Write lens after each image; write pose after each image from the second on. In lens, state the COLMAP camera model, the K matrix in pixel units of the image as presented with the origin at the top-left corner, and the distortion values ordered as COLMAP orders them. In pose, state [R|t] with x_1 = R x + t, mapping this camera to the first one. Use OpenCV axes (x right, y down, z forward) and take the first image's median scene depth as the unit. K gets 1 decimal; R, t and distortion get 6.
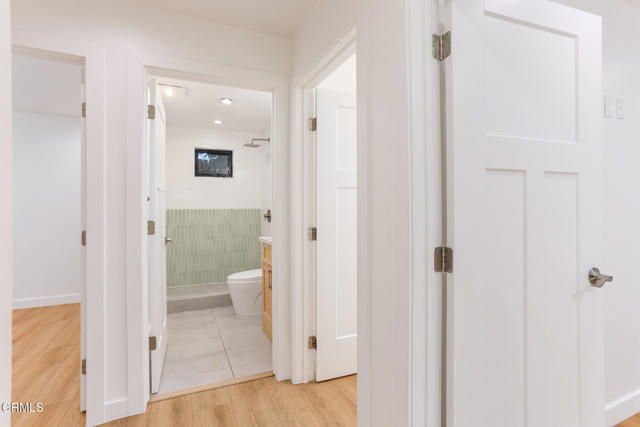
lens RADIAL K [[319.1, 0, 320.4], [0, 319.1, 209.1], [0, 0, 1]] dist [-0.002410, -0.000153]
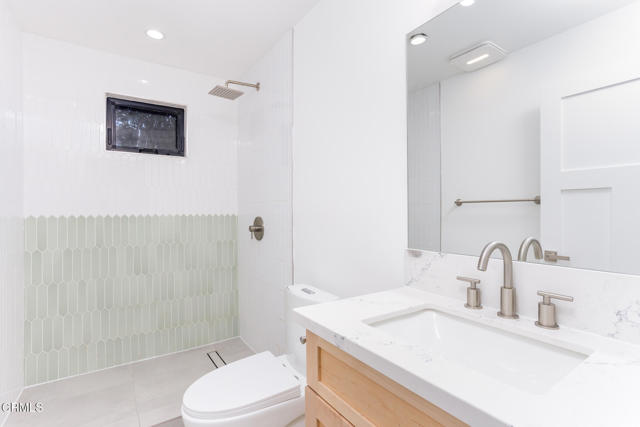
lens RADIAL K [[319.1, 0, 320.1], [0, 319.1, 217.7], [0, 0, 1]] dist [-0.002410, -0.000153]
pose [[0.986523, 0.000915, 0.163622, -0.143051], [-0.003820, 0.999841, 0.017441, -0.006457], [-0.163580, -0.017831, 0.986369, 0.445333]]
